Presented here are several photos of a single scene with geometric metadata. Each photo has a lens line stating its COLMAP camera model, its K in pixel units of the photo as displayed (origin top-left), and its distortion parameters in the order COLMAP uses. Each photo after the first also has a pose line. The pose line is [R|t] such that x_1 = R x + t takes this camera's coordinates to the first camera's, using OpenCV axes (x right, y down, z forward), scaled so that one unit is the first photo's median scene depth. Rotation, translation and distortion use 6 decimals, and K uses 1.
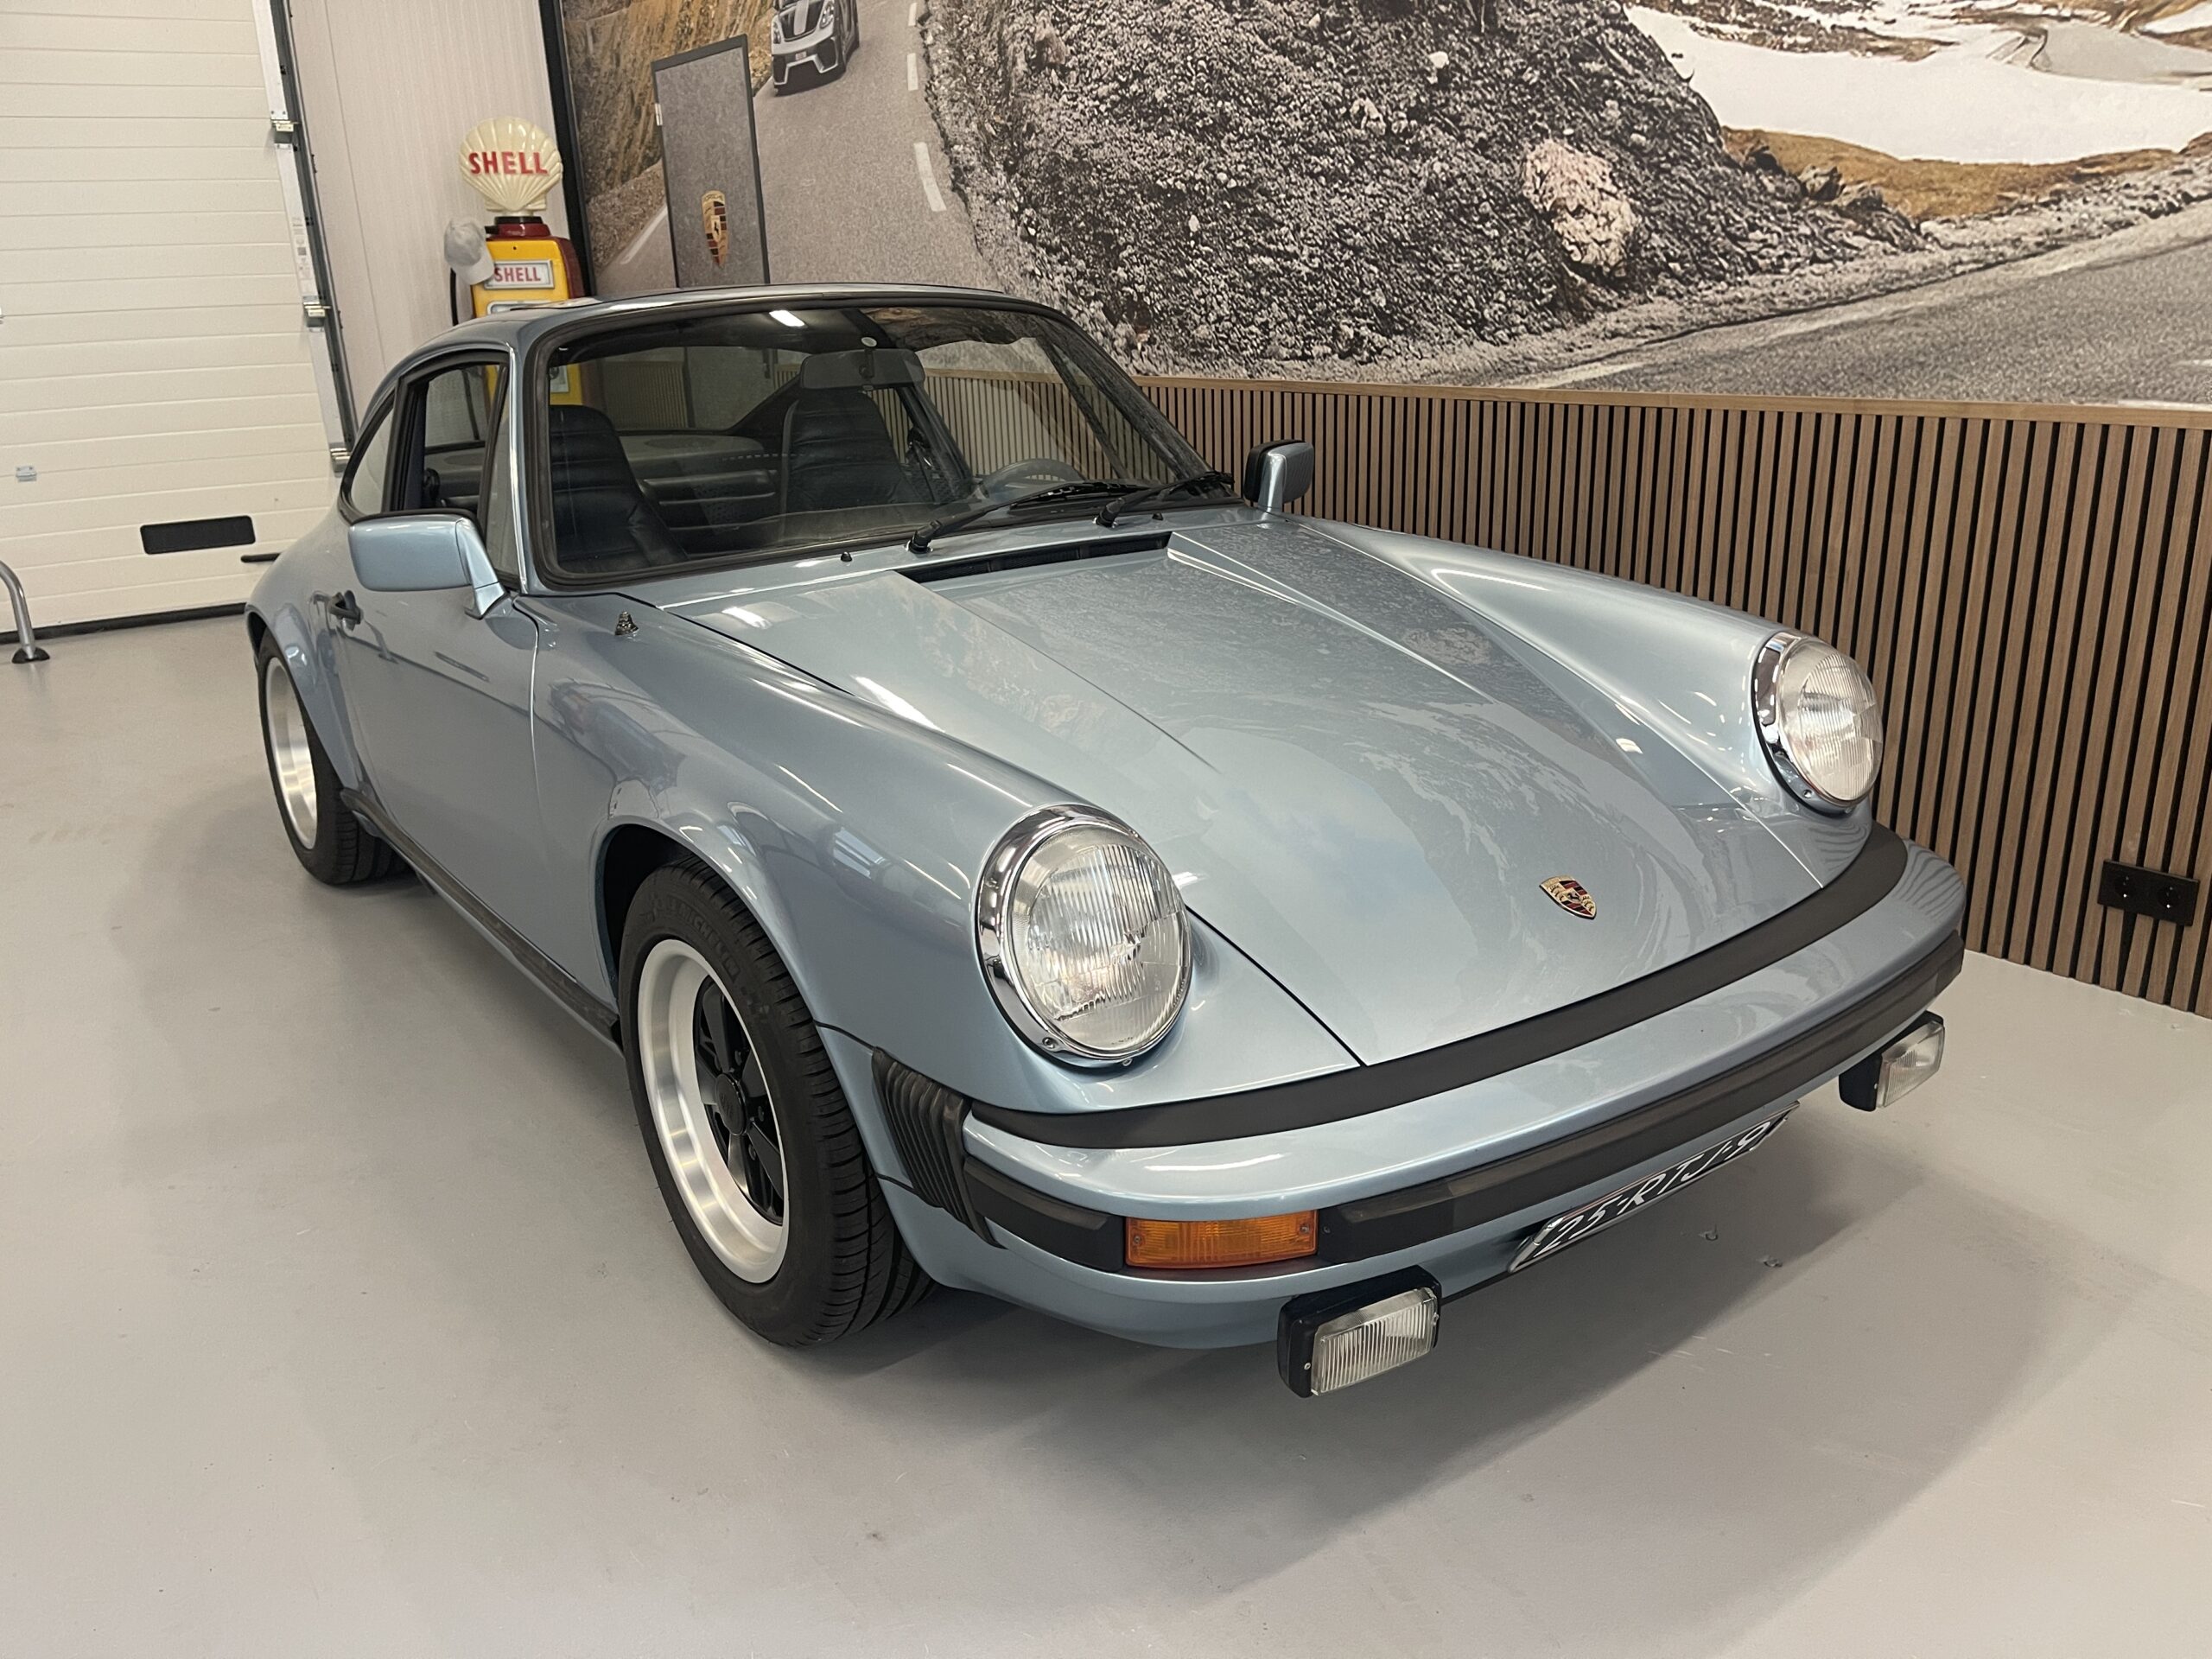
lens RADIAL K [[1677.8, 0, 1103.7], [0, 1677.8, 825.4], [0, 0, 1]] dist [0.074452, -0.106607]
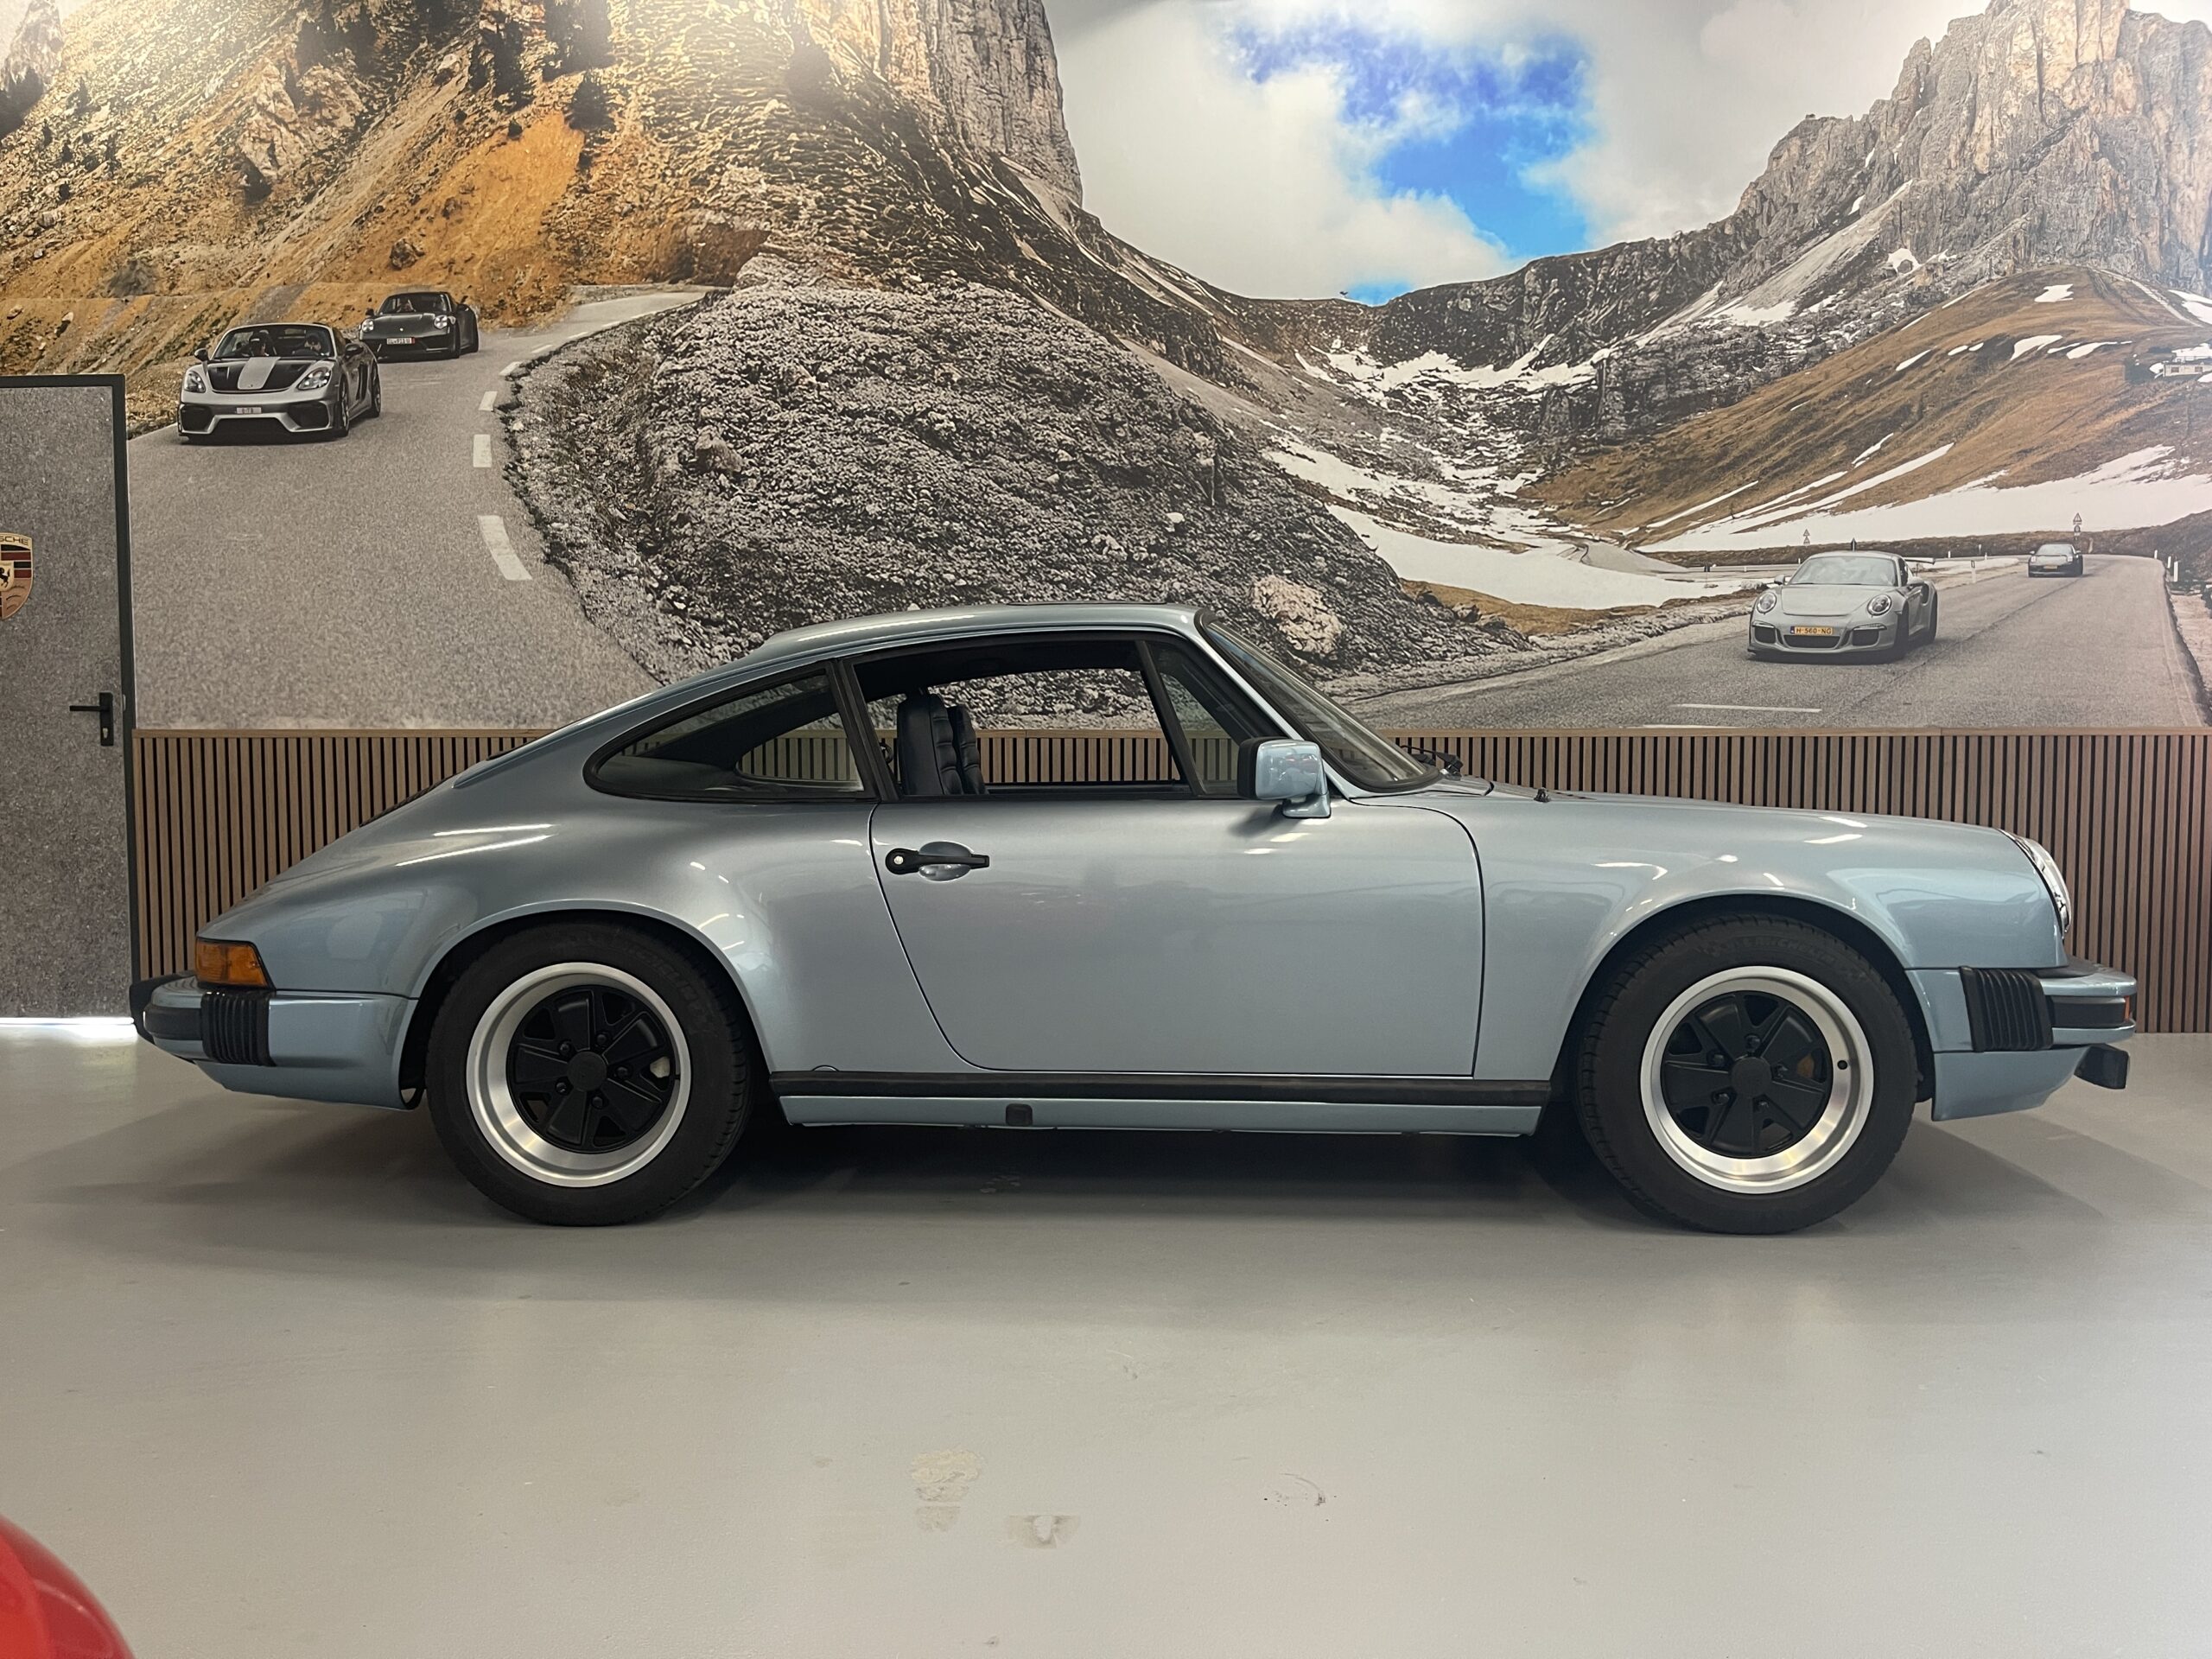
lens RADIAL K [[1604.5, 0, 1108.8], [0, 1604.5, 830.3], [0, 0, 1]] dist [0.054470, -0.055568]
pose [[0.608902, 0.004419, 0.793233, -0.895978], [0.223914, 0.958361, -0.177220, 0.043202], [-0.760986, 0.285526, 0.582559, 0.289239]]
